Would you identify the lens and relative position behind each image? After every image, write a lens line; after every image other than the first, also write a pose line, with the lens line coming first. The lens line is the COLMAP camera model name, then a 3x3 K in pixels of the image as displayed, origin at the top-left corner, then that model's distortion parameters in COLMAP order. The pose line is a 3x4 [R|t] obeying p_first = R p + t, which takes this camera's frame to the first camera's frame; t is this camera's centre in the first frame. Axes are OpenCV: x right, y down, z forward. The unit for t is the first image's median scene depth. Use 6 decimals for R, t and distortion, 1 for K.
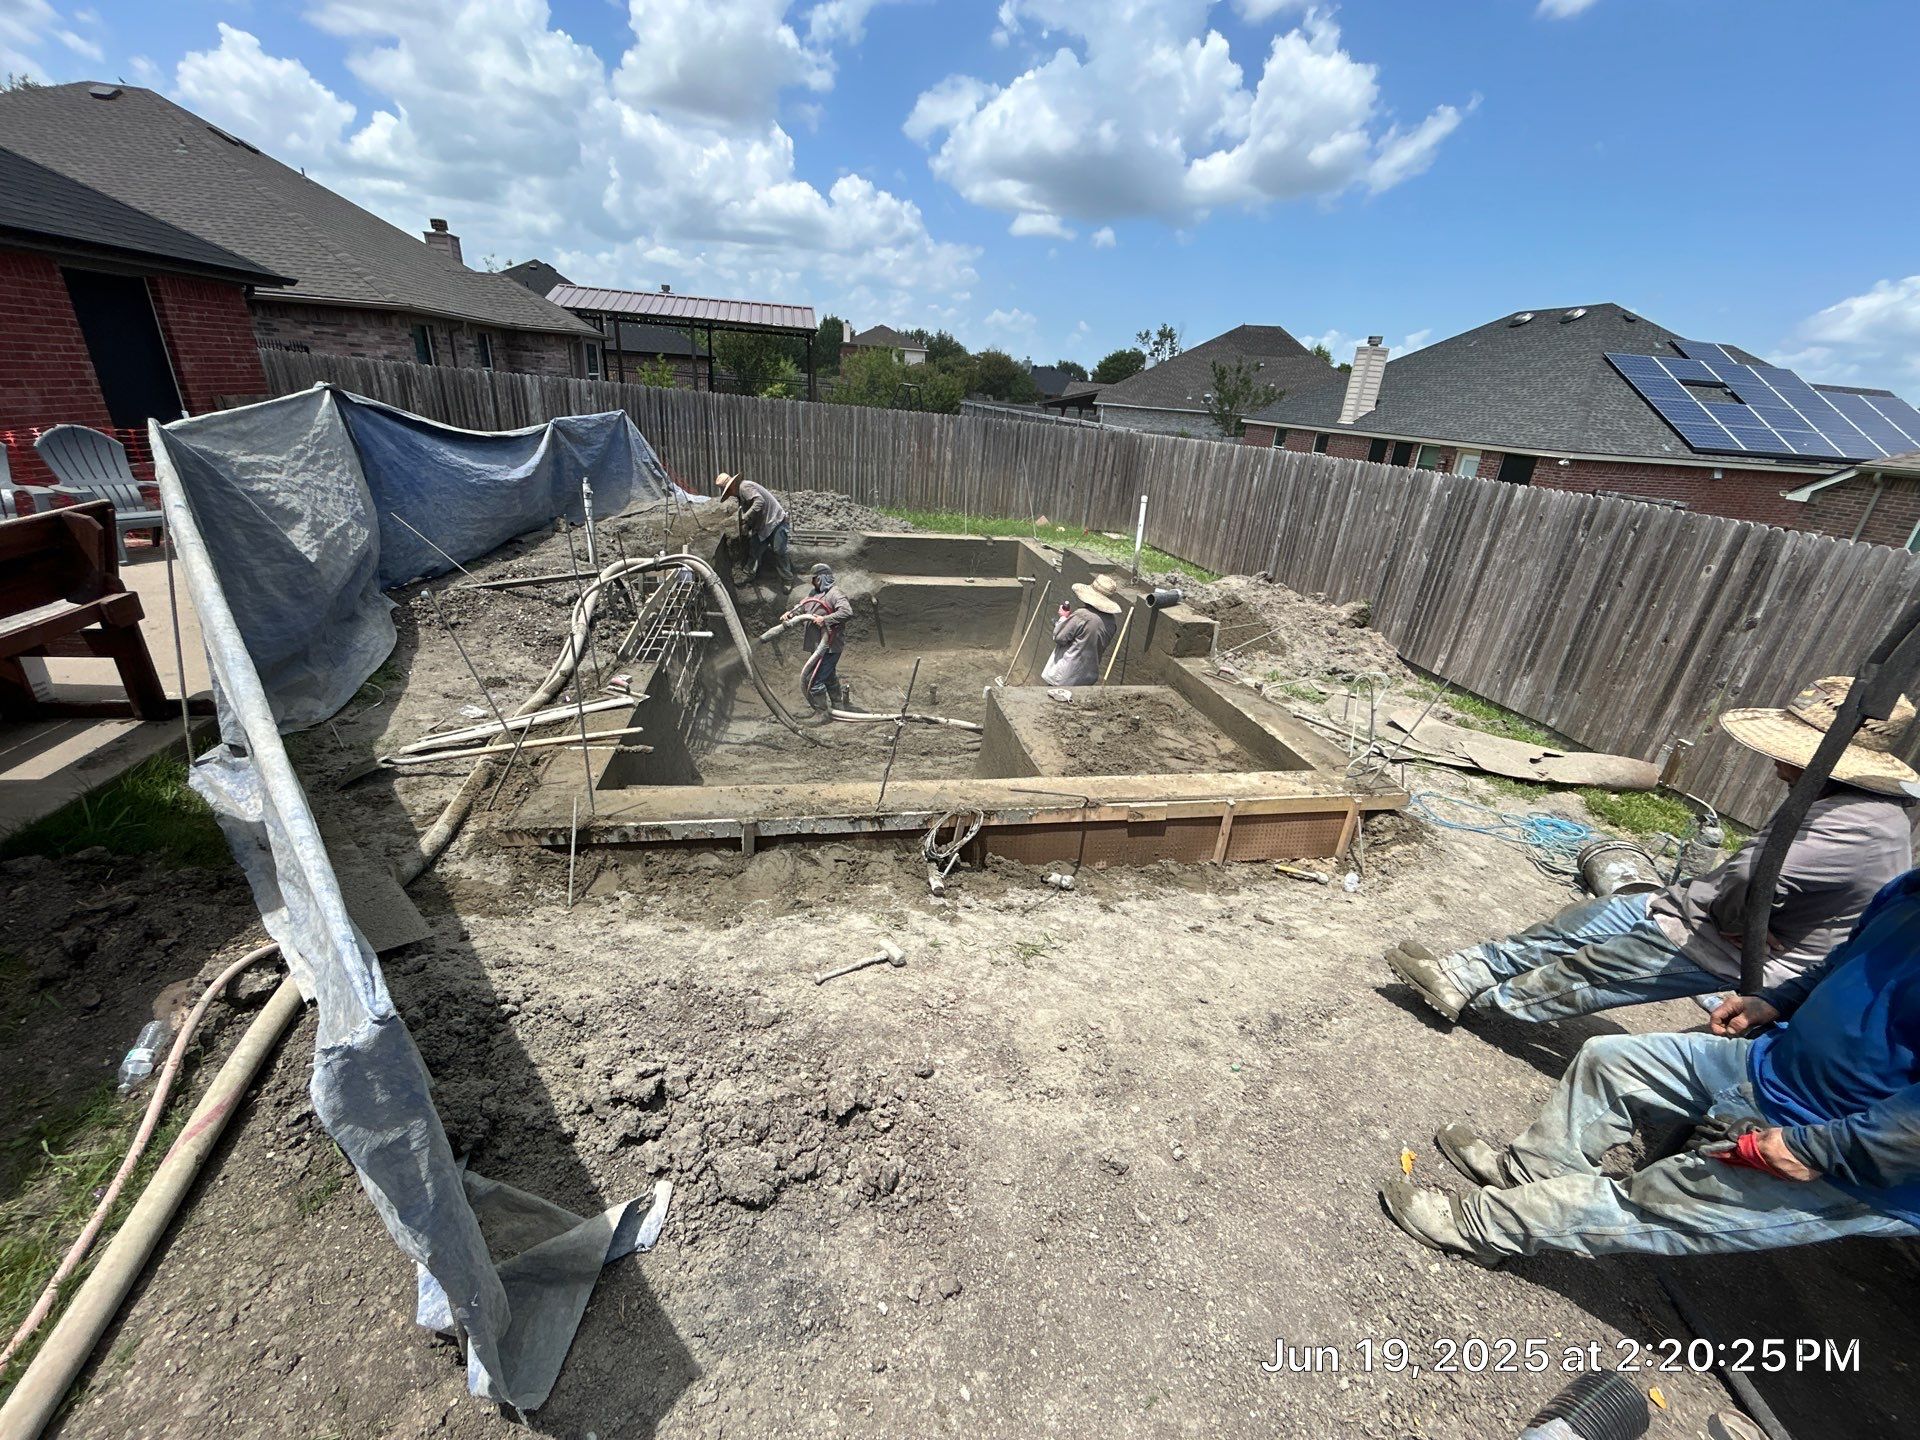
lens RADIAL K [[777.7, 0, 960.0], [0, 777.7, 720.0], [0, 0, 1]] dist [-0.001091, 0.000321]
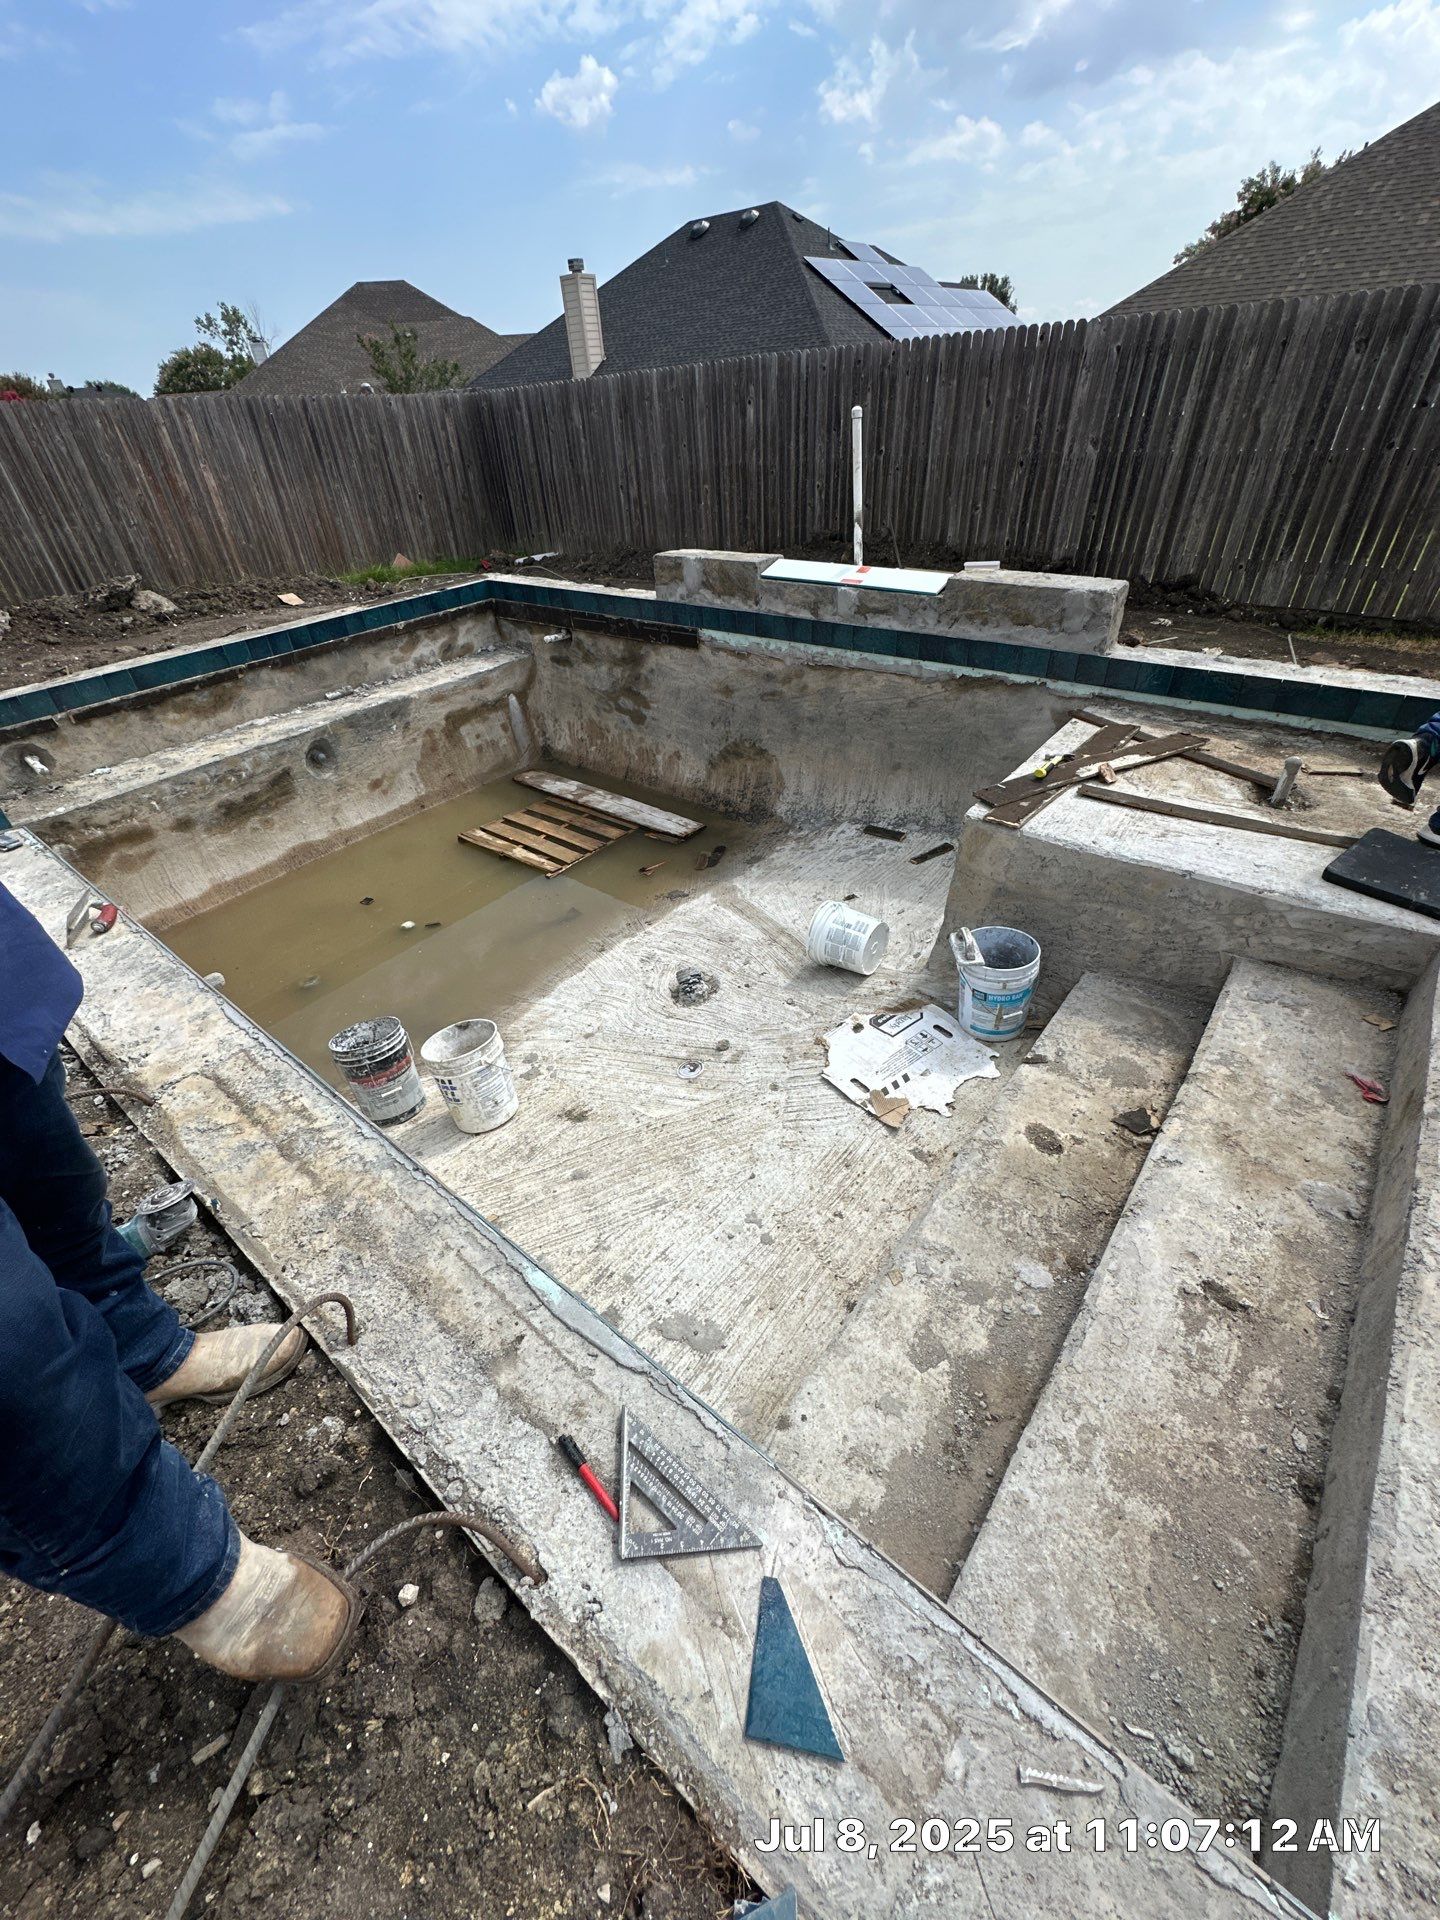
lens RADIAL K [[761.0, 0, 720.0], [0, 761.0, 960.0], [0, 0, 1]] dist [-0.004175, 0.000790]
pose [[0.751508, -0.477713, 0.455002, -0.176329], [0.355189, 0.874173, 0.331154, -0.090297], [-0.555946, -0.087253, 0.826626, 0.330994]]
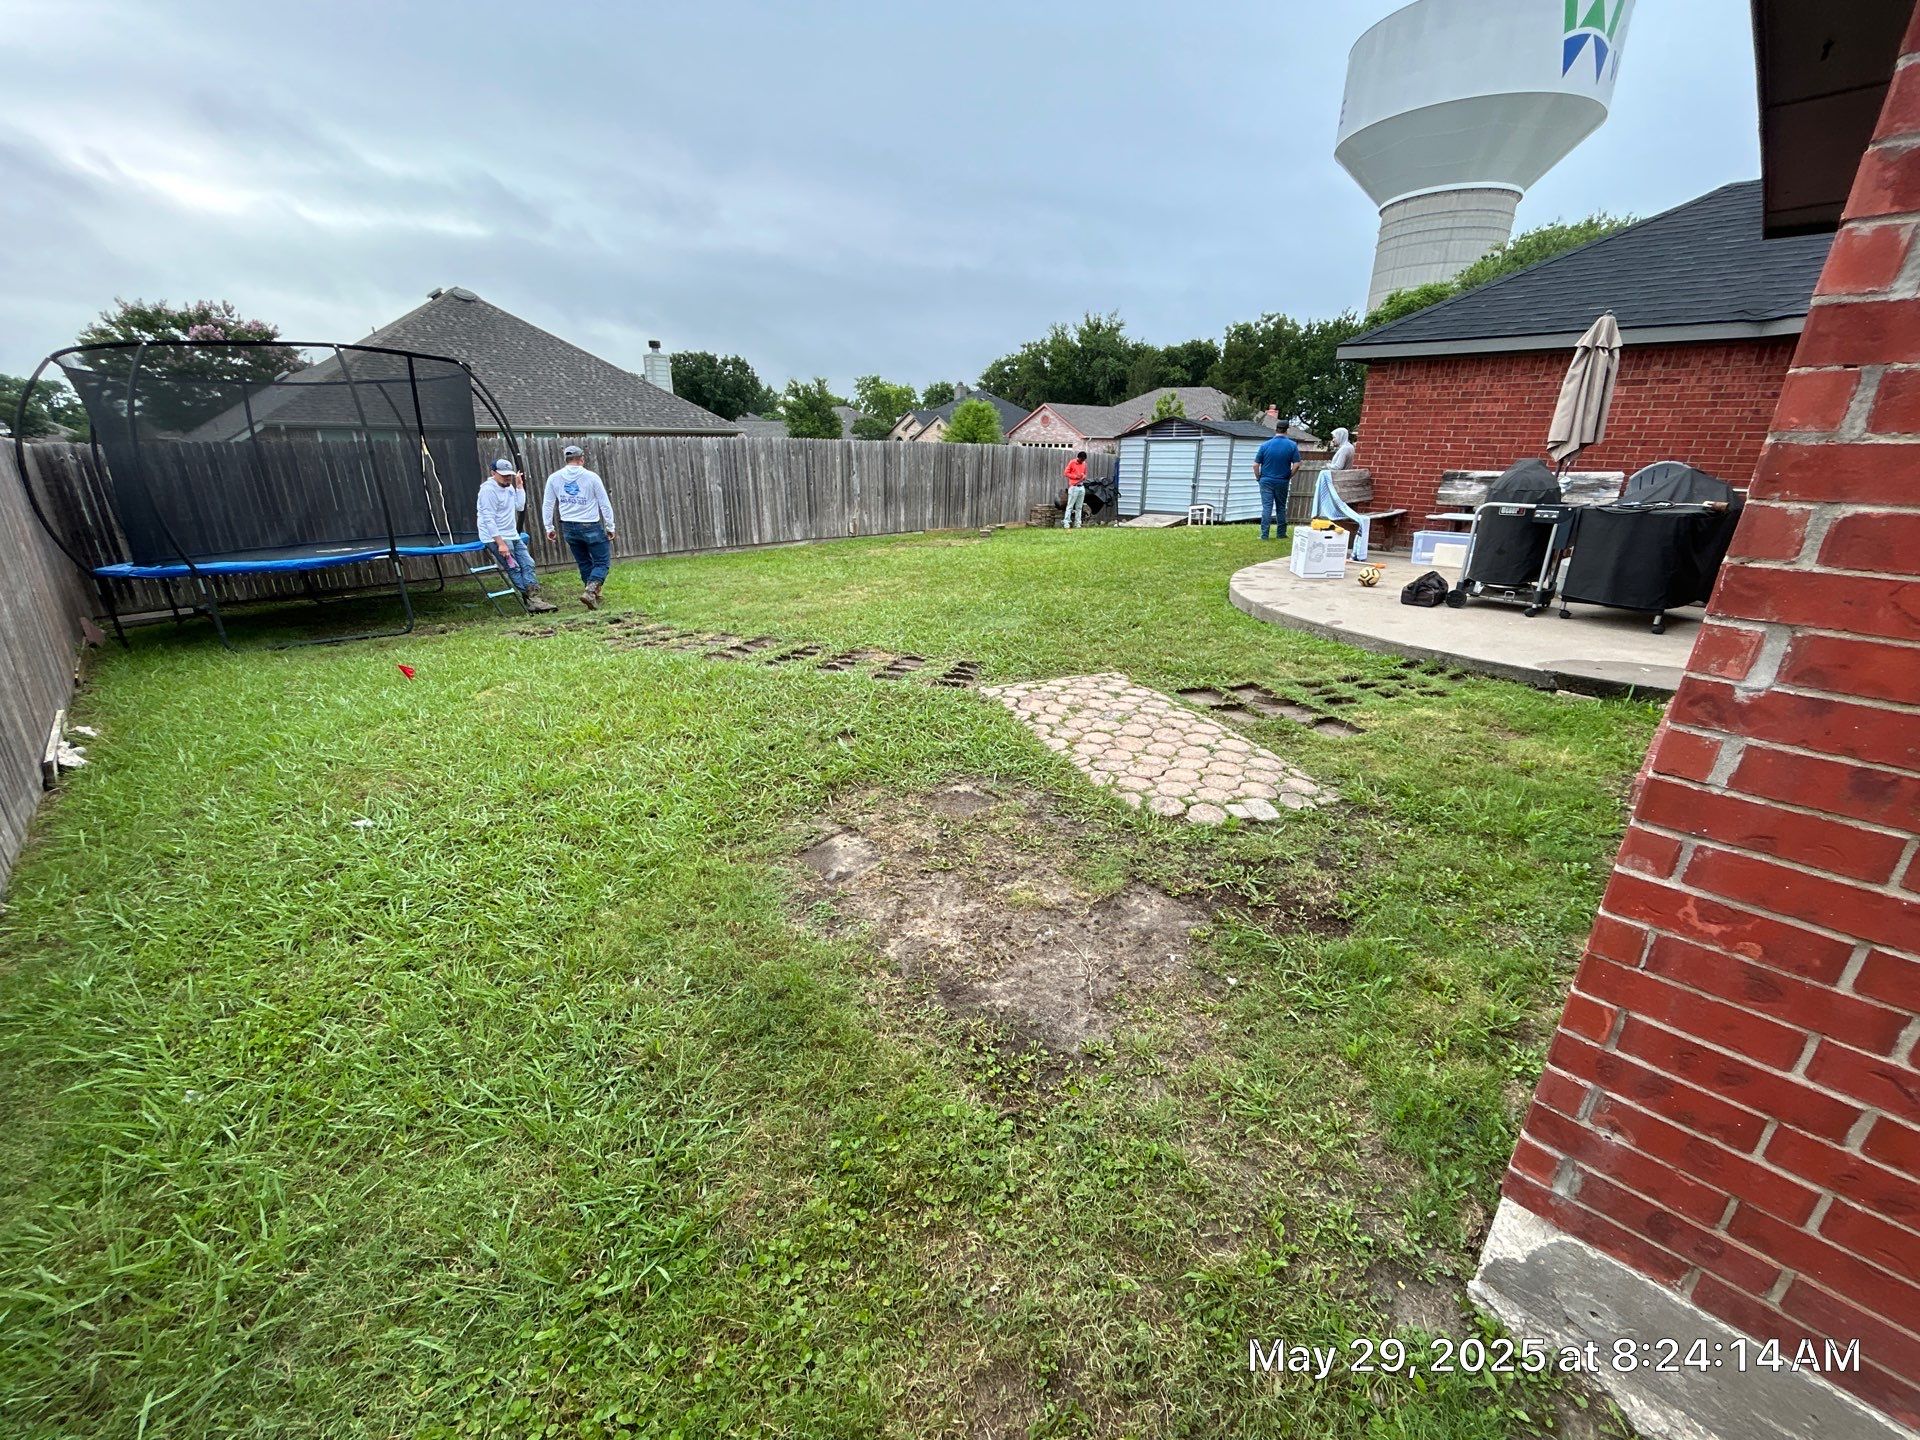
lens RADIAL K [[761.0, 0, 959.3], [0, 761.0, 723.4], [0, 0, 1]] dist [-0.004175, 0.000790]
pose [[-0.564961, -0.357264, 0.743762, -0.722508], [0.276449, 0.767344, 0.578583, -0.399006], [-0.777429, 0.532489, -0.334754, 0.895356]]
